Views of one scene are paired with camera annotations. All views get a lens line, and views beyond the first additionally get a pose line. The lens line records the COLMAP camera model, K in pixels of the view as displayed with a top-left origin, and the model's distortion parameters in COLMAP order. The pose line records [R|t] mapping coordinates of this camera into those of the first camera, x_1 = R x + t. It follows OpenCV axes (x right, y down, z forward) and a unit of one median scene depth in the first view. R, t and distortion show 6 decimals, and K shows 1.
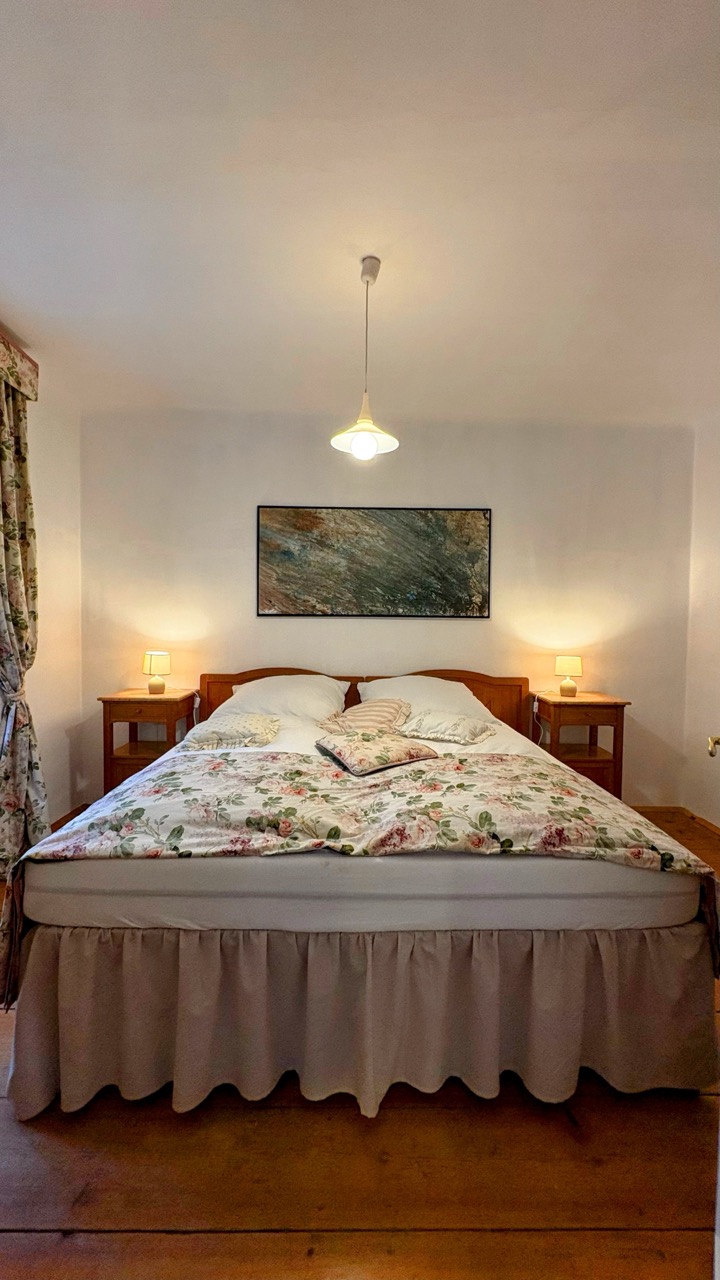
lens RADIAL K [[506.6, 0, 360.0], [0, 506.6, 640.0], [0, 0, 1]] dist [-0.001318, 0.000143]
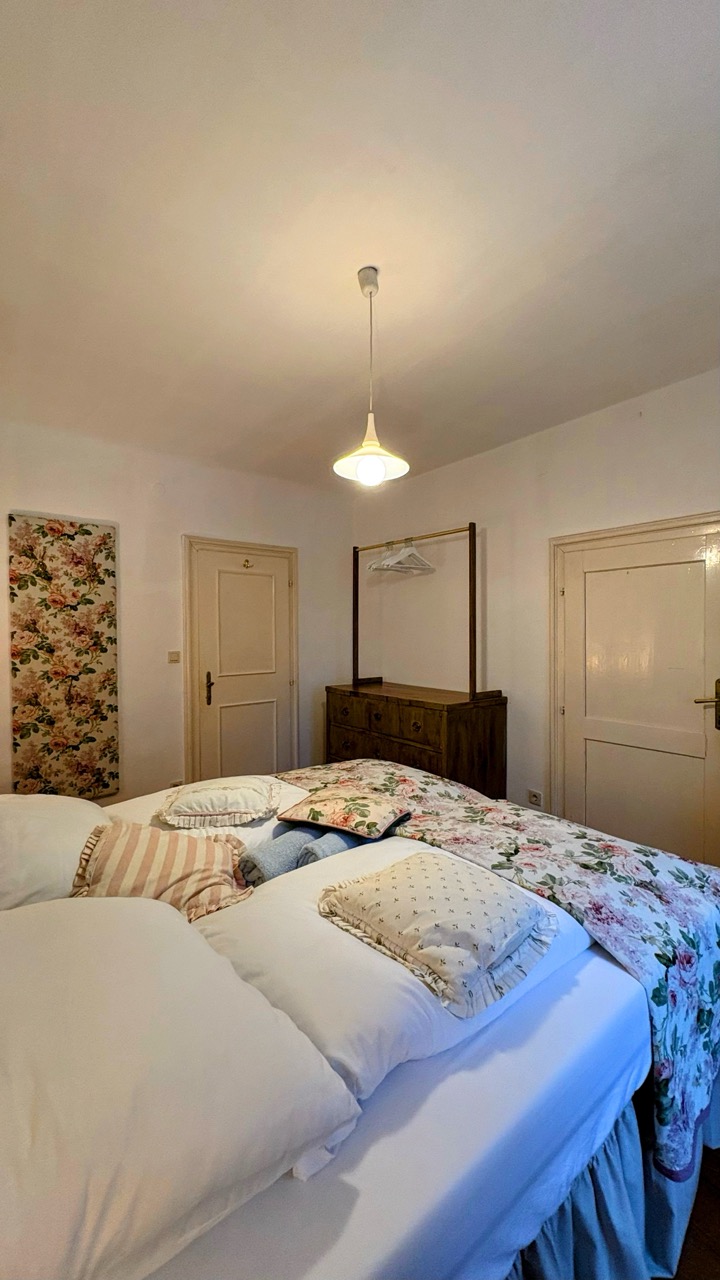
lens RADIAL K [[506.6, 0, 360.0], [0, 506.6, 640.0], [0, 0, 1]] dist [-0.001318, 0.000143]
pose [[-0.613206, -0.026752, 0.789470, -0.406381], [0.030173, 0.997904, 0.057251, -0.078030], [-0.789347, 0.058927, -0.611113, 0.919417]]
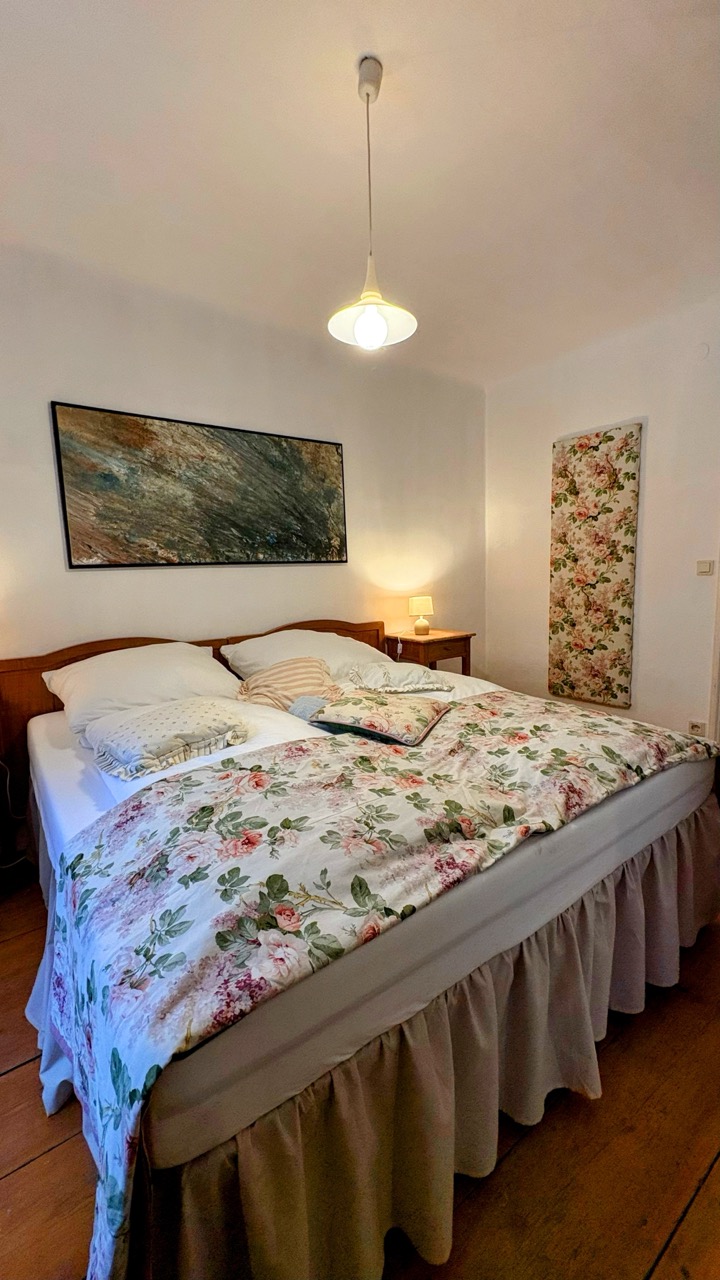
lens RADIAL K [[506.6, 0, 360.0], [0, 506.6, 640.0], [0, 0, 1]] dist [-0.001318, 0.000143]
pose [[0.815867, -0.112656, 0.567159, -0.287797], [0.062576, 0.992279, 0.107082, 0.000723], [-0.574844, -0.051874, 0.816617, 0.207375]]
